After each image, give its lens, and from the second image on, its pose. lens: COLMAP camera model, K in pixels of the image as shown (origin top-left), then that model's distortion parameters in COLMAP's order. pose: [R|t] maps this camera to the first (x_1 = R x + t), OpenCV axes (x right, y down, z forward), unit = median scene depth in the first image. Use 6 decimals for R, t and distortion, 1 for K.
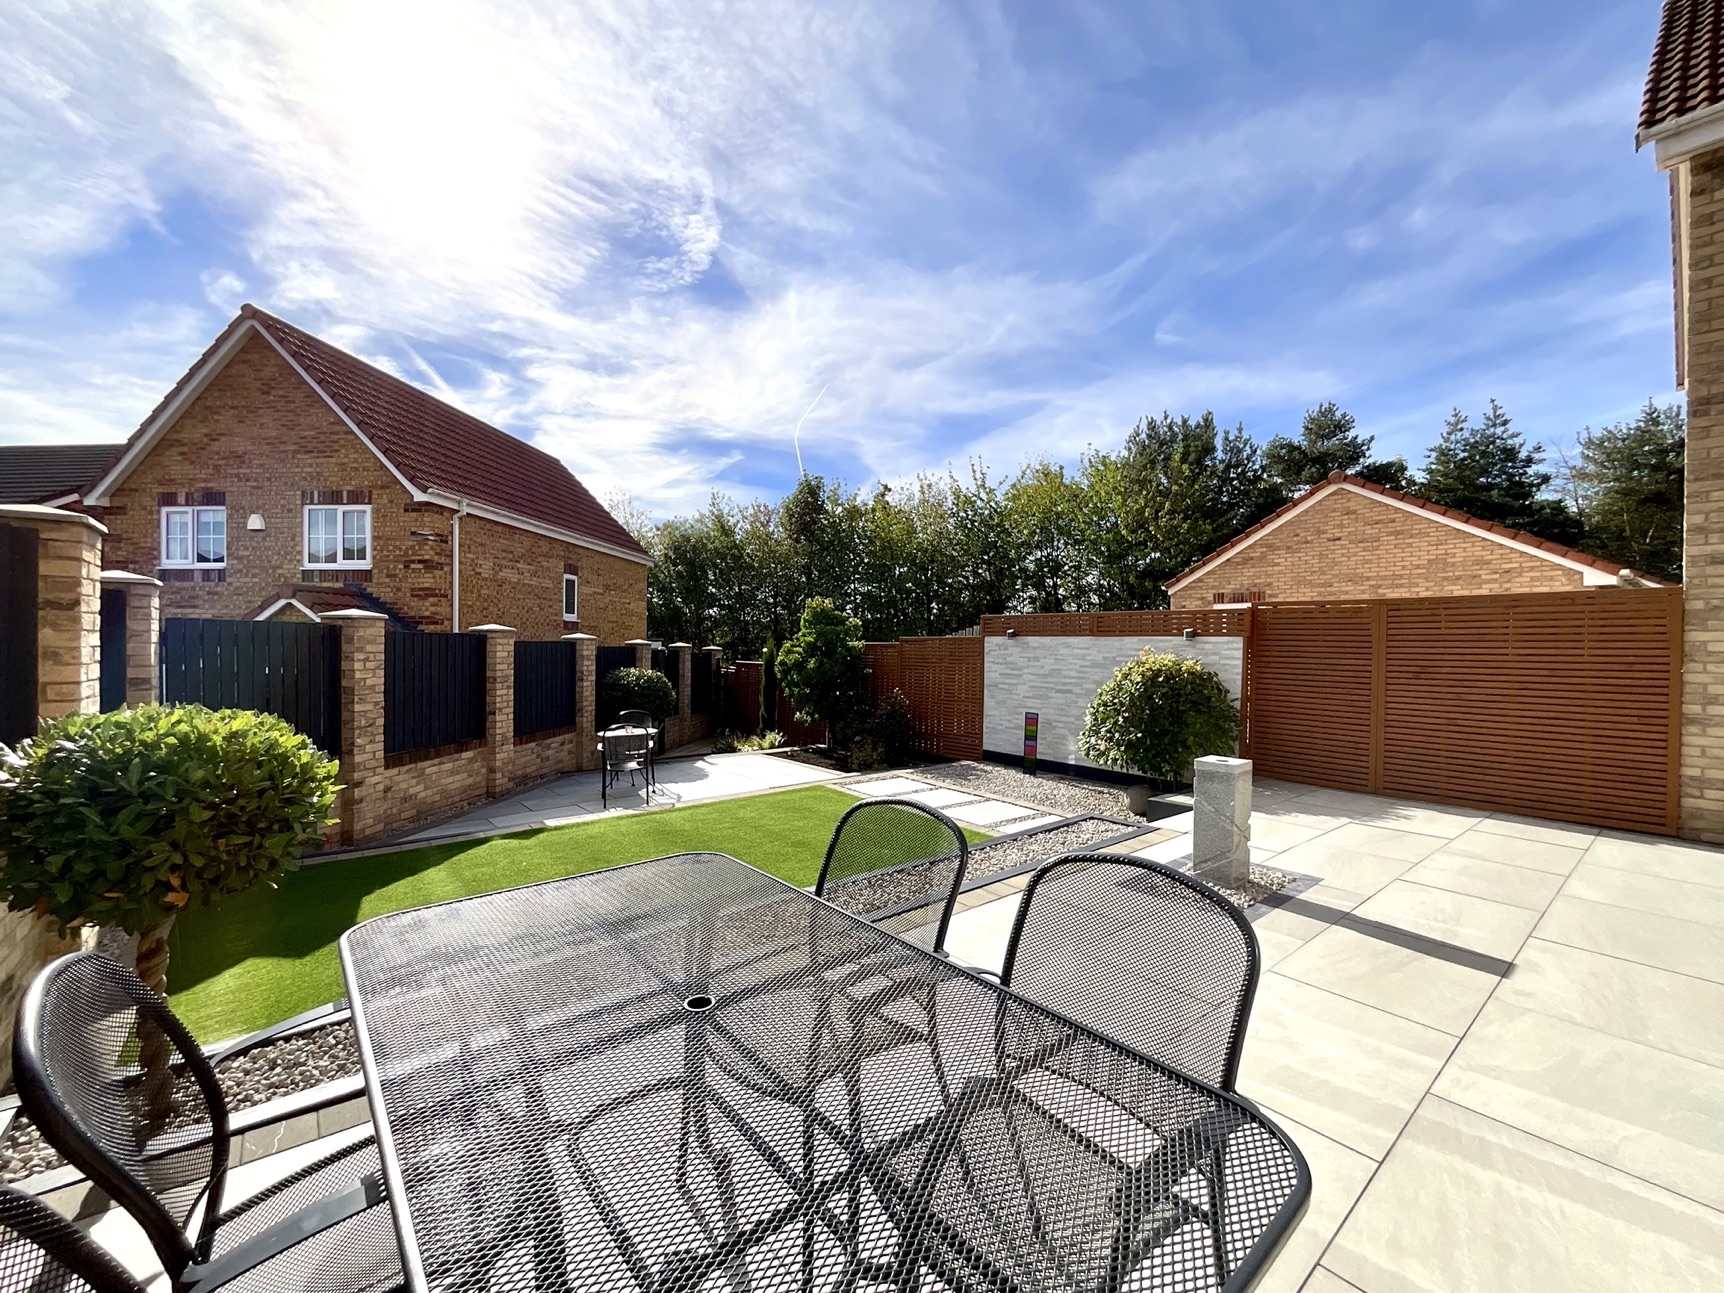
lens RADIAL K [[700.8, 0, 852.9], [0, 700.8, 642.0], [0, 0, 1]] dist [-0.000160, -0.000025]
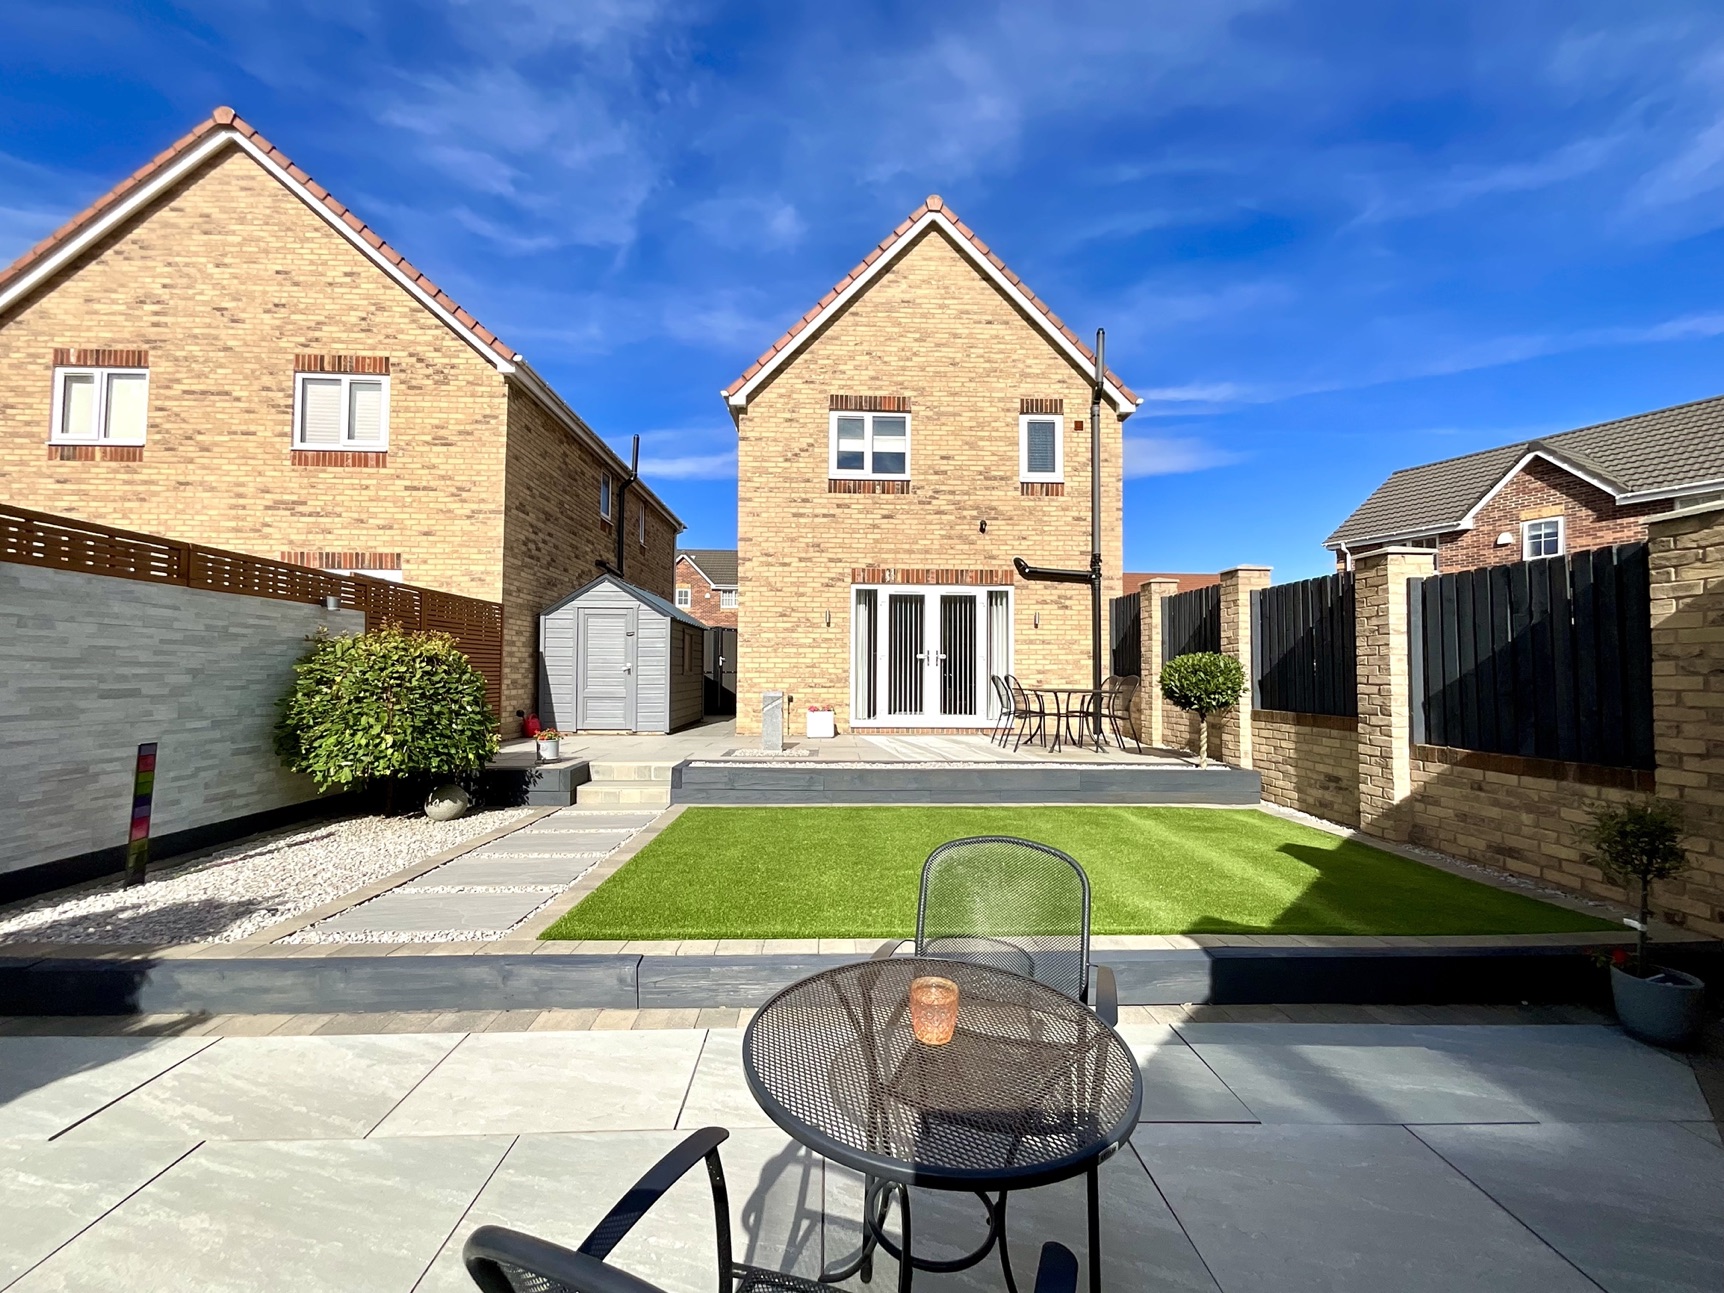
lens RADIAL K [[691.6, 0, 861.3], [0, 691.6, 651.0], [0, 0, 1]] dist [-0.001284, -0.005776]
pose [[-0.803291, 0.005018, 0.595566, -0.398832], [-0.015863, 0.999430, -0.029816, 0.050860], [-0.595376, -0.033398, -0.802753, 1.152523]]
